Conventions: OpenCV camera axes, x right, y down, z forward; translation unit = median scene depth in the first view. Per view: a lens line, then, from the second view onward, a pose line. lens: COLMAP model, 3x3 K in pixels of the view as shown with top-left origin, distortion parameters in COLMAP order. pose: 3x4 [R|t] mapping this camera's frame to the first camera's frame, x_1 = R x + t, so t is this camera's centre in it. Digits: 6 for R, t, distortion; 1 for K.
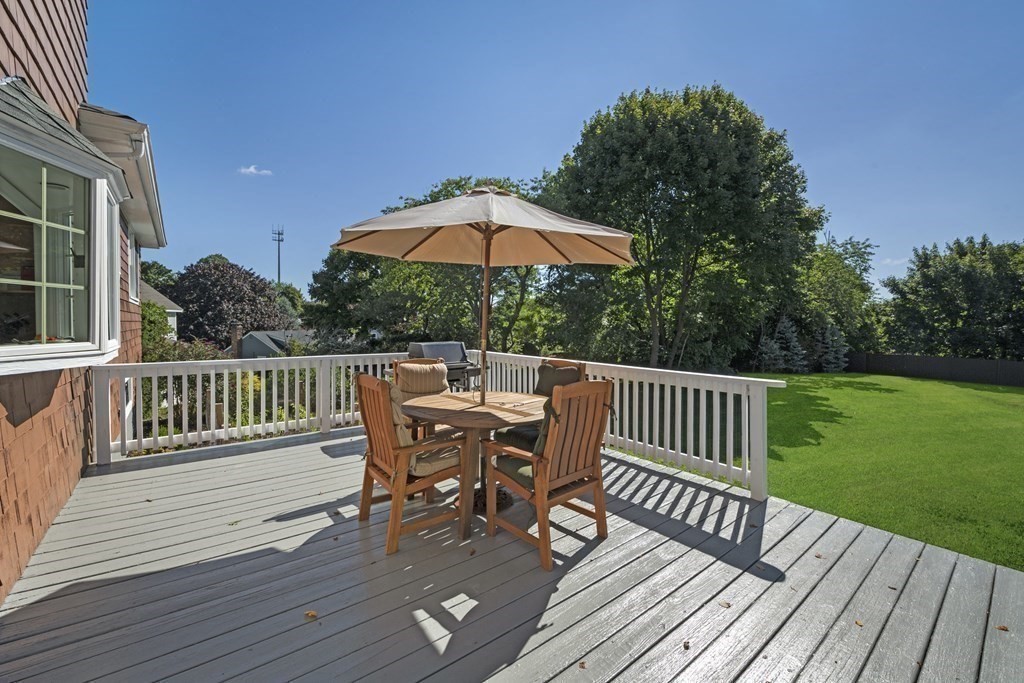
lens RADIAL K [[416.6, 0, 516.7], [0, 416.6, 333.4], [0, 0, 1]] dist [-0.016896, -0.000175]
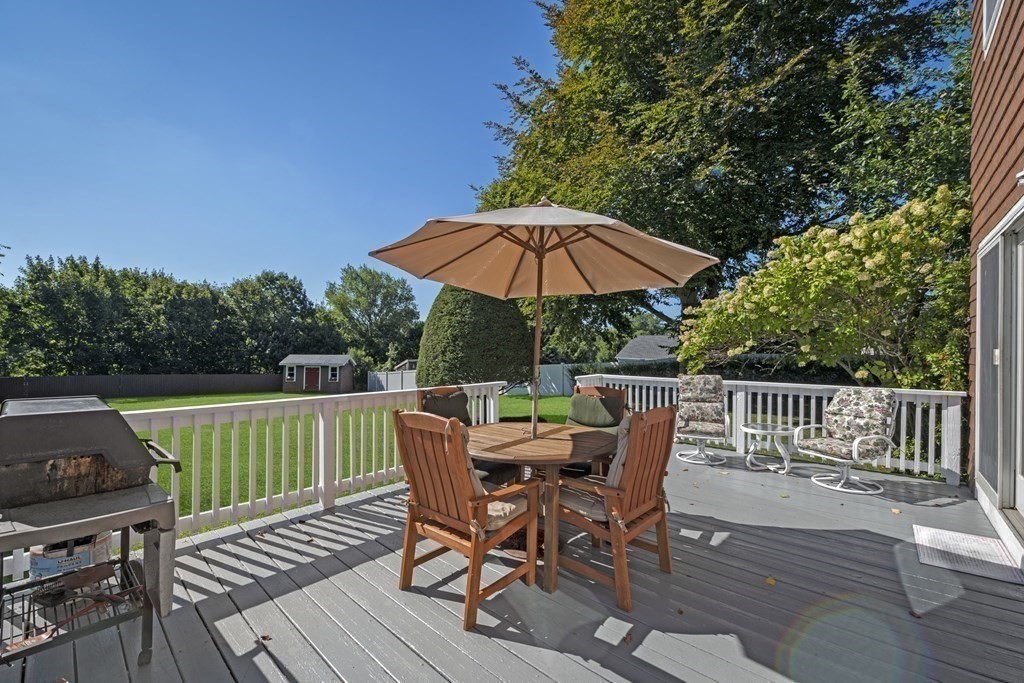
lens RADIAL K [[416.6, 0, 516.7], [0, 416.6, 345.2], [0, 0, 1]] dist [-0.016896, -0.000175]
pose [[-0.158569, -0.001188, 0.987347, -0.141096], [0.014074, 0.999895, 0.003463, -0.003897], [-0.987248, 0.014445, -0.158535, 0.171600]]
